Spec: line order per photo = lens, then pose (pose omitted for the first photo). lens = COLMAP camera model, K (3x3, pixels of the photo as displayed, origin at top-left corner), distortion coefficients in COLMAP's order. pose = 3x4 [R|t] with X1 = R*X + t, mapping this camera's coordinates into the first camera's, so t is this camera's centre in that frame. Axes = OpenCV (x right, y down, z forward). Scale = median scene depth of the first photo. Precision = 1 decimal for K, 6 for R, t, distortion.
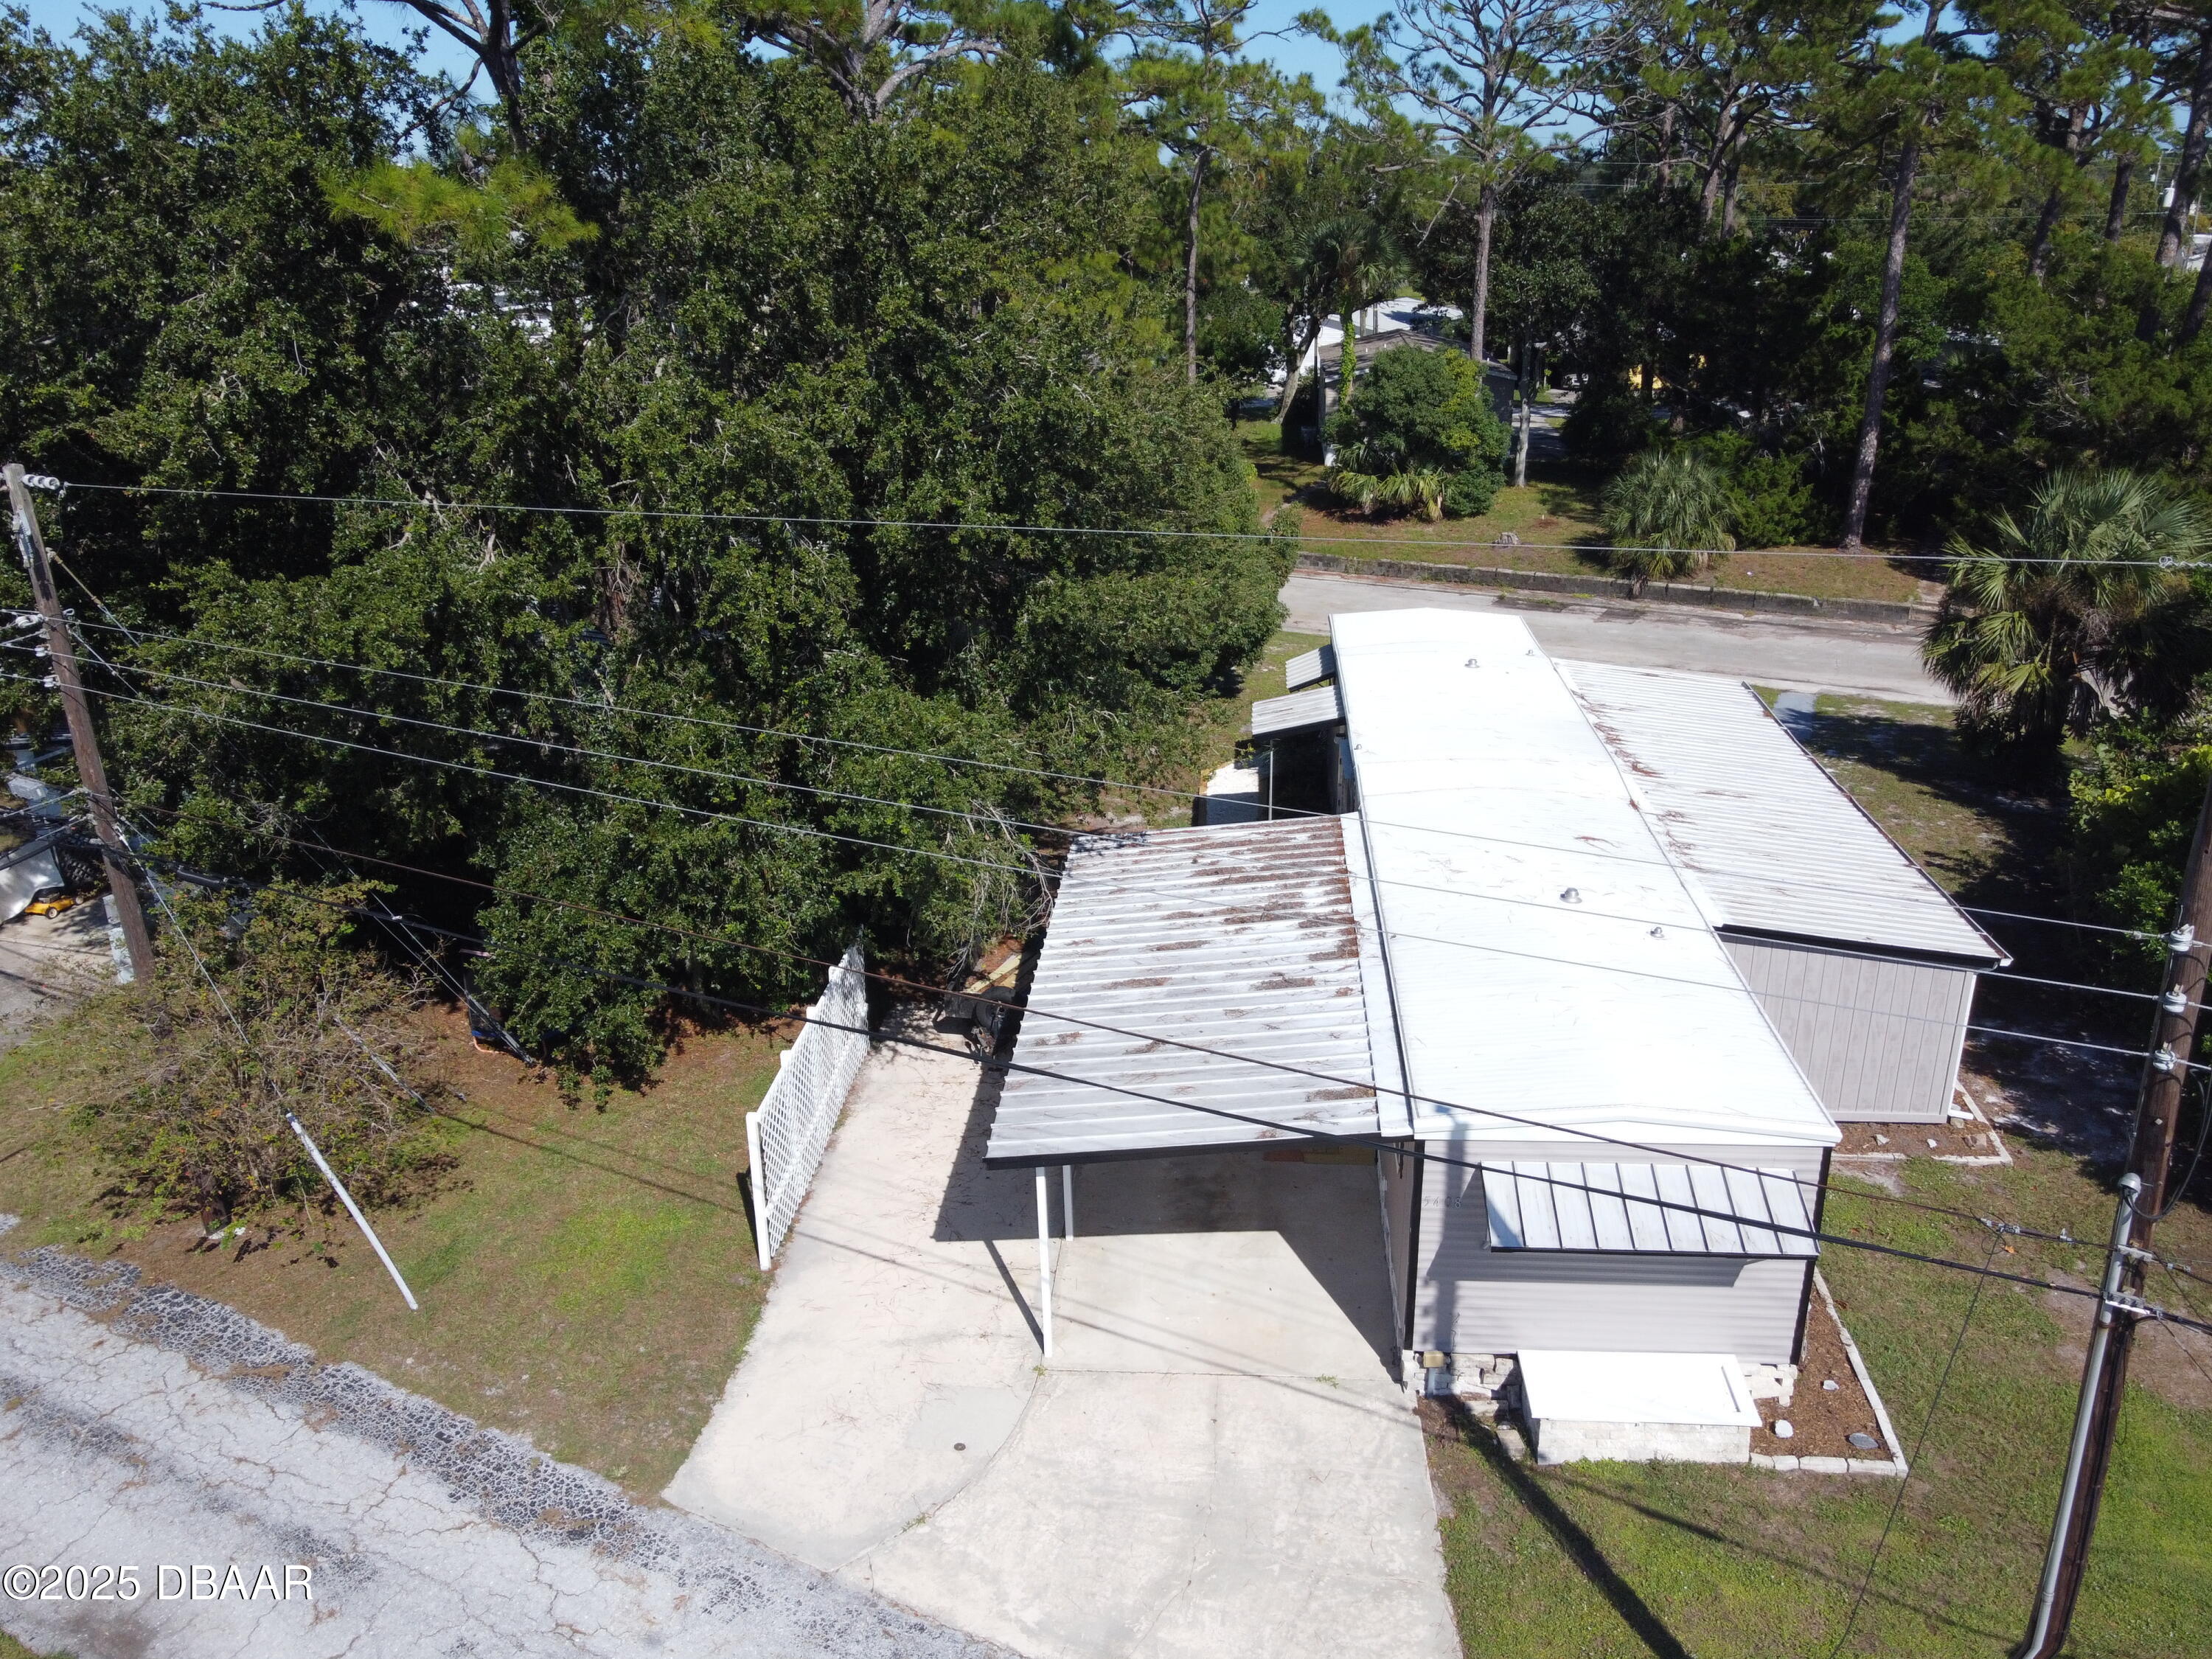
lens RADIAL K [[1690.5, 0, 1108.5], [0, 1690.5, 833.6], [0, 0, 1]] dist [0.008018, 0.017386]
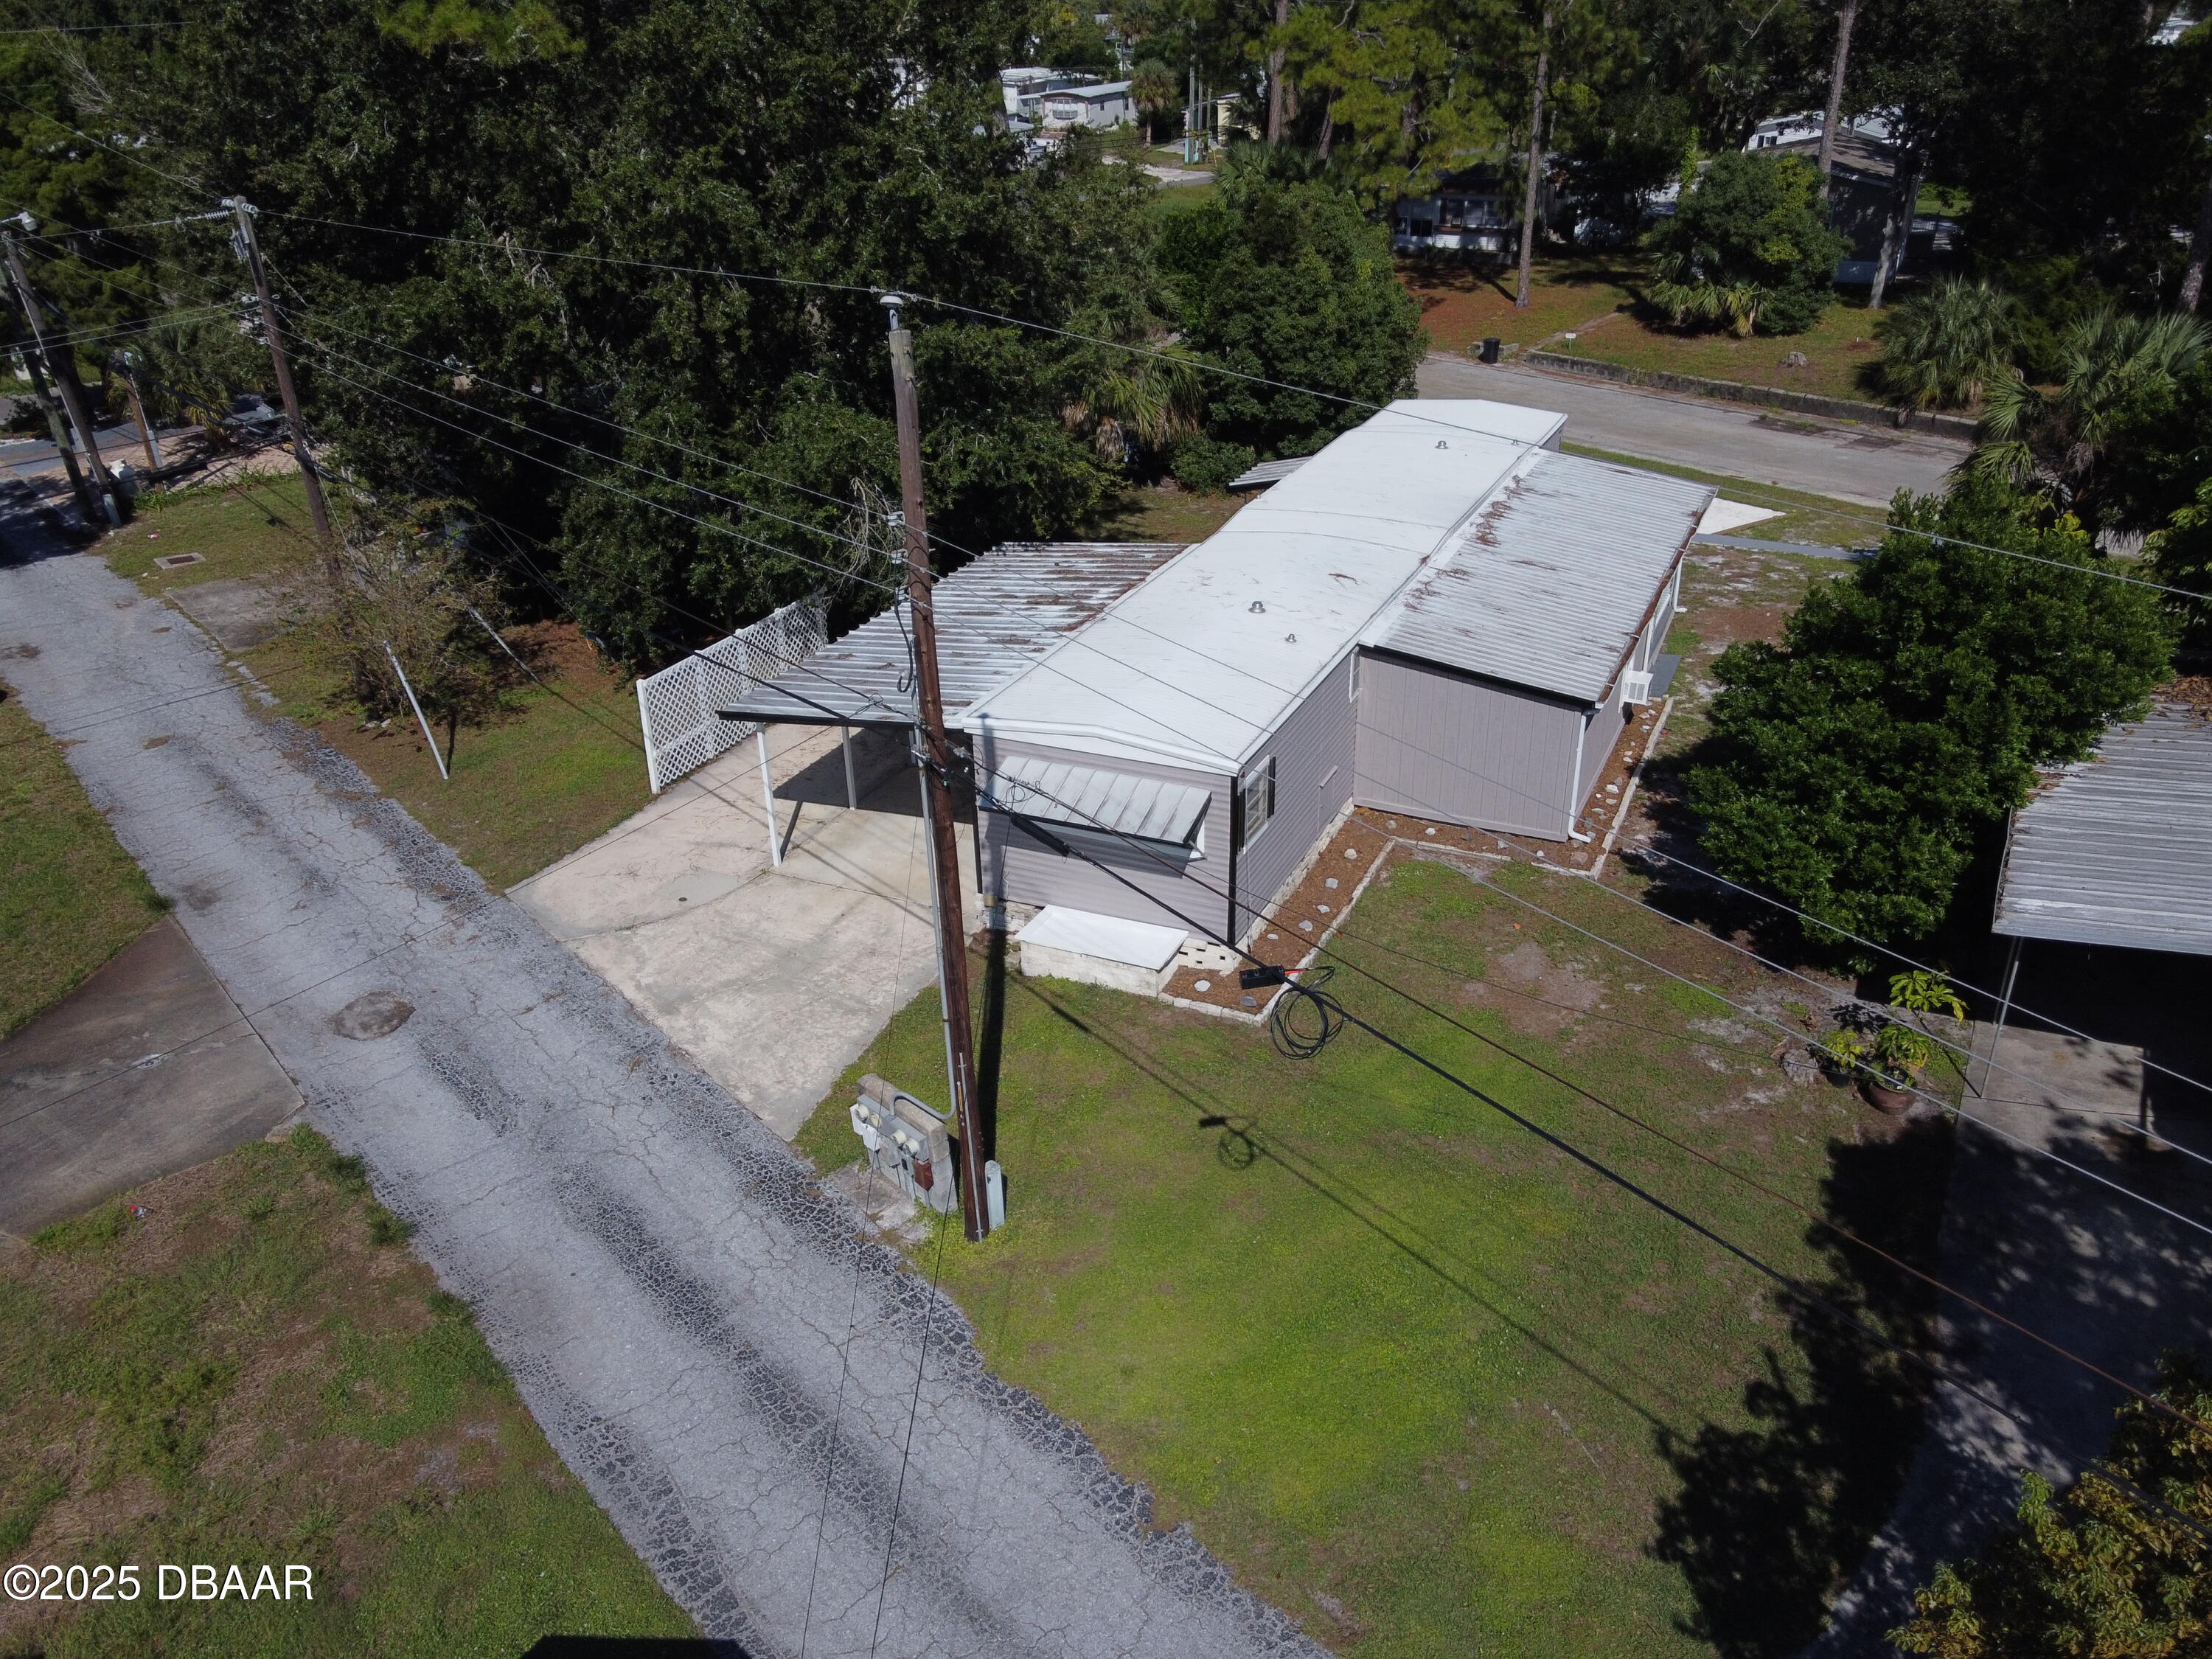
lens RADIAL K [[1690.5, 0, 1107.6], [0, 1690.5, 831.1], [0, 0, 1]] dist [0.008018, 0.017386]
pose [[0.936868, 0.157210, -0.312351, 0.588782], [-0.122447, 0.984176, 0.128079, 0.052914], [0.327544, -0.081746, 0.941293, -0.229931]]
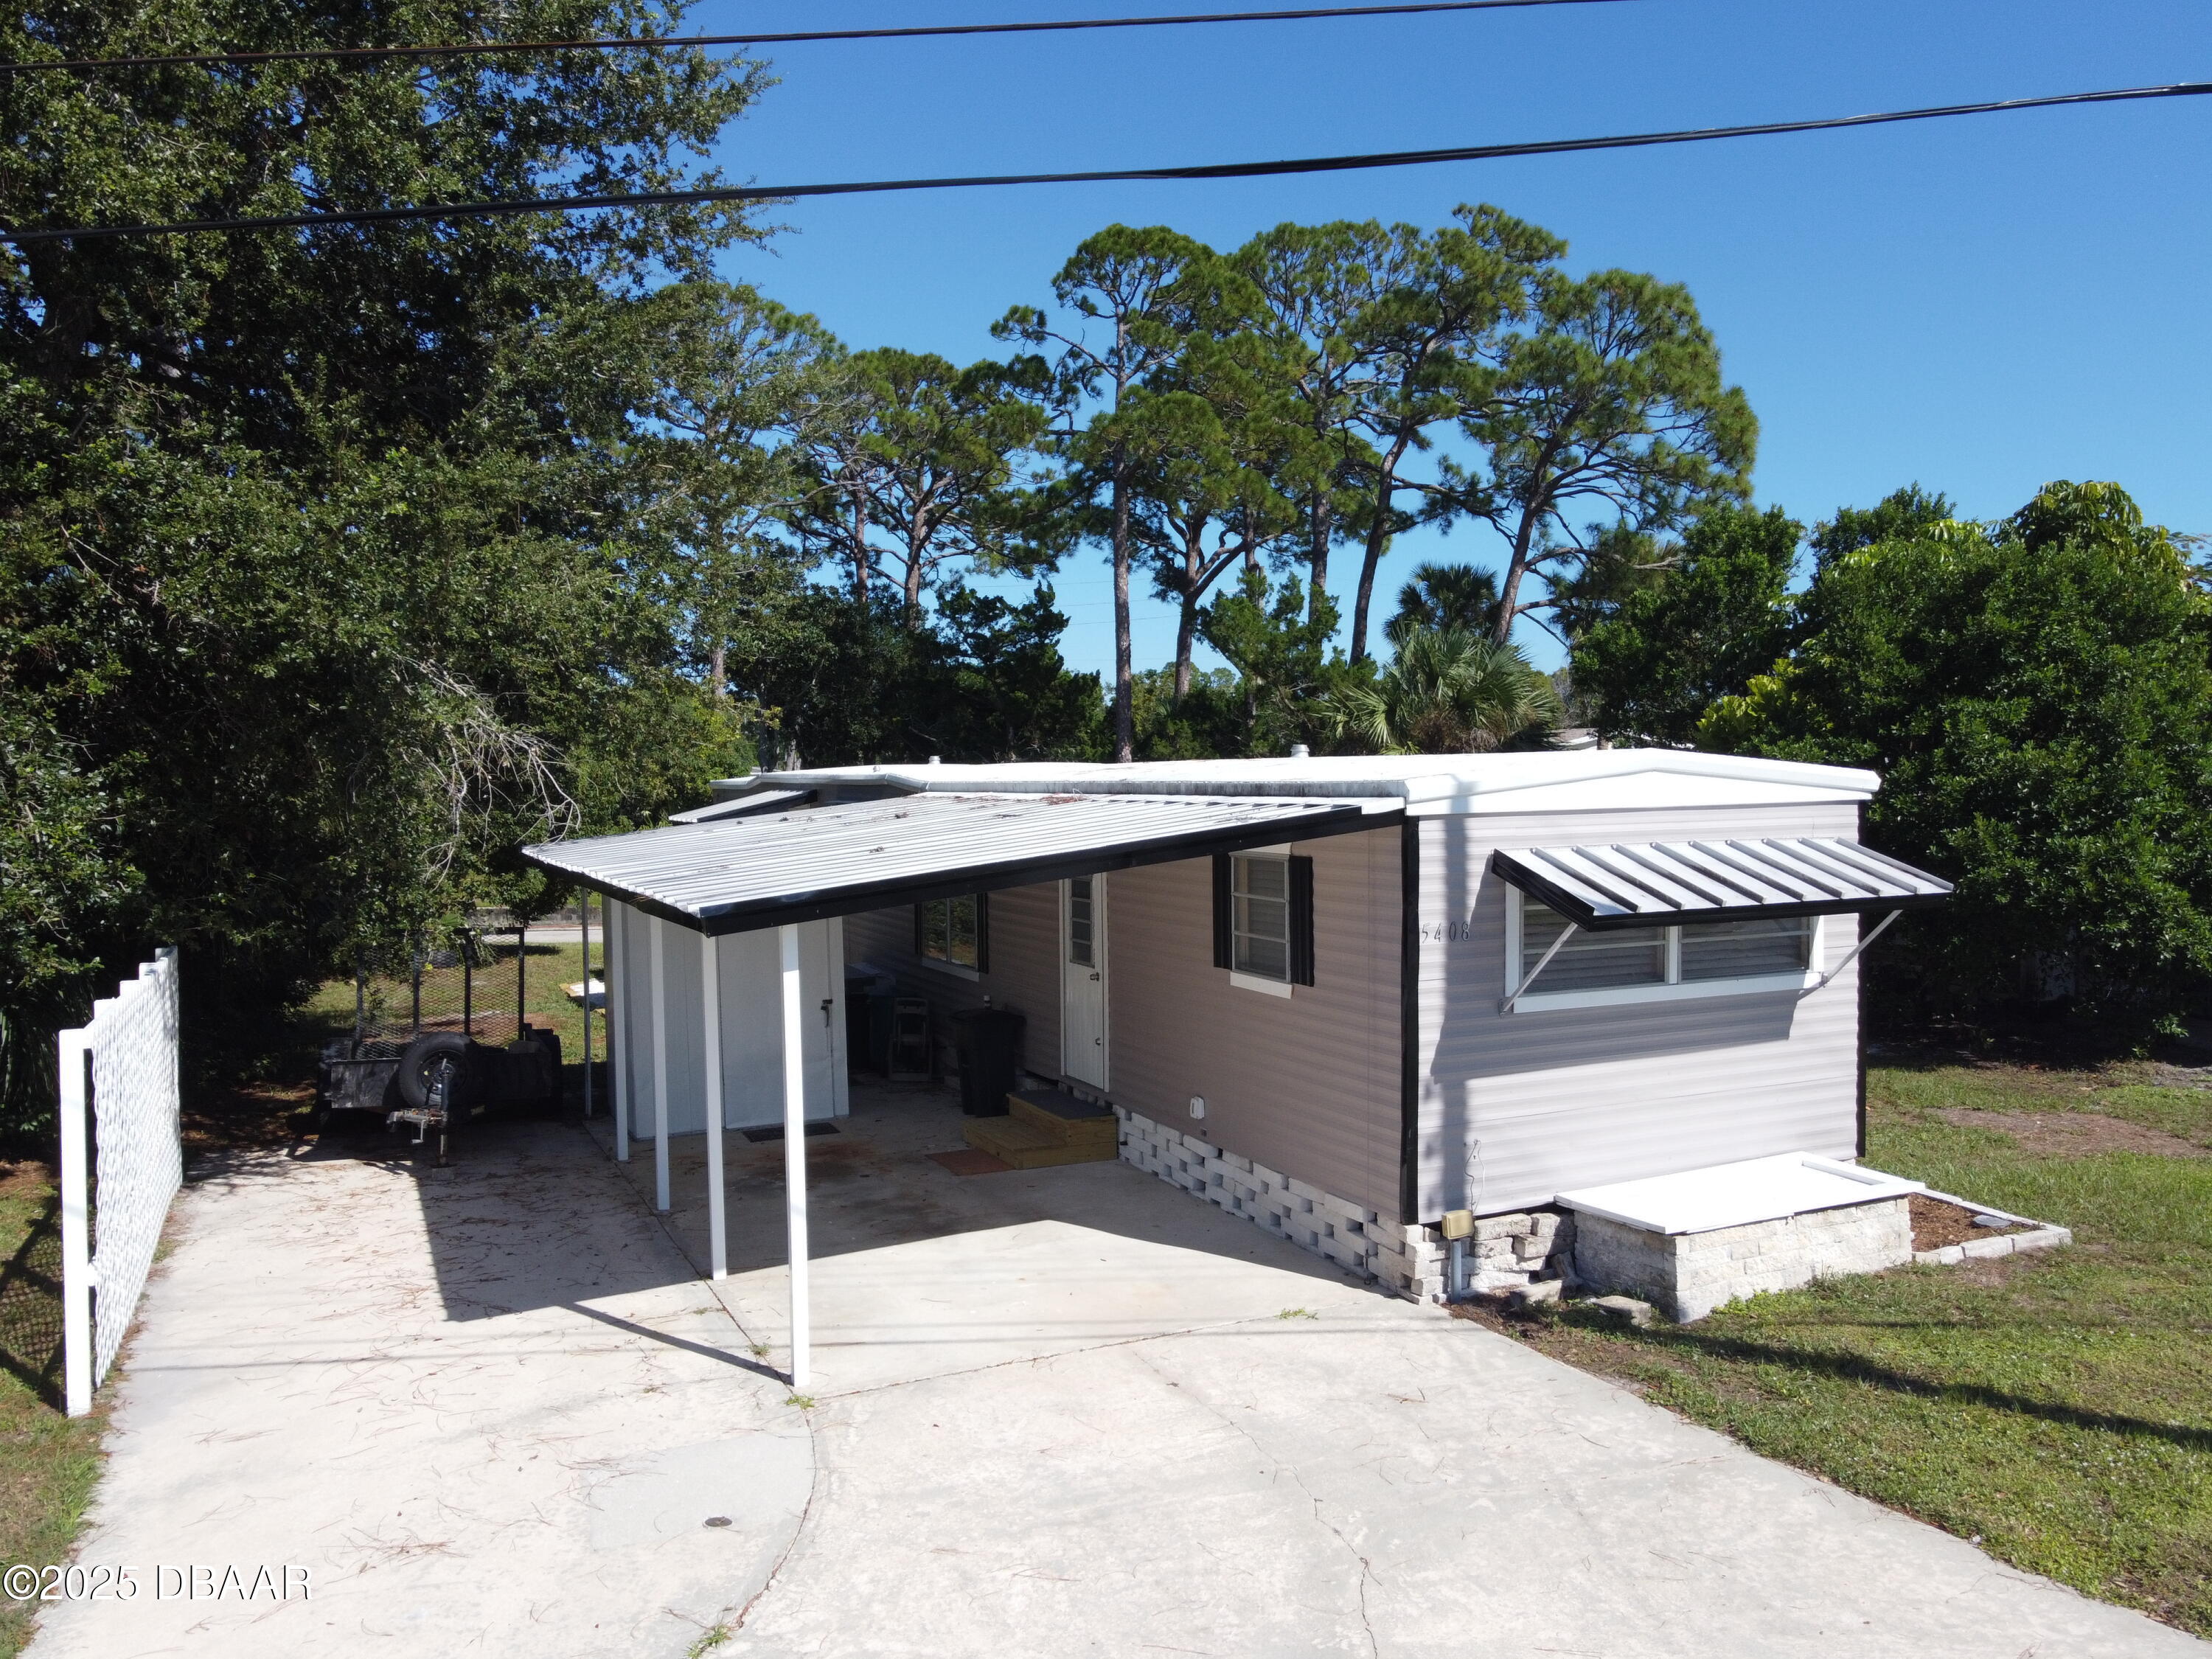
lens RADIAL K [[1690.5, 0, 1108.4], [0, 1690.5, 827.3], [0, 0, 1]] dist [0.008018, 0.017386]
pose [[0.871227, -0.009561, 0.490787, -0.176220], [0.173509, 0.941268, -0.289671, 0.274533], [-0.459192, 0.337526, 0.821717, 0.425433]]
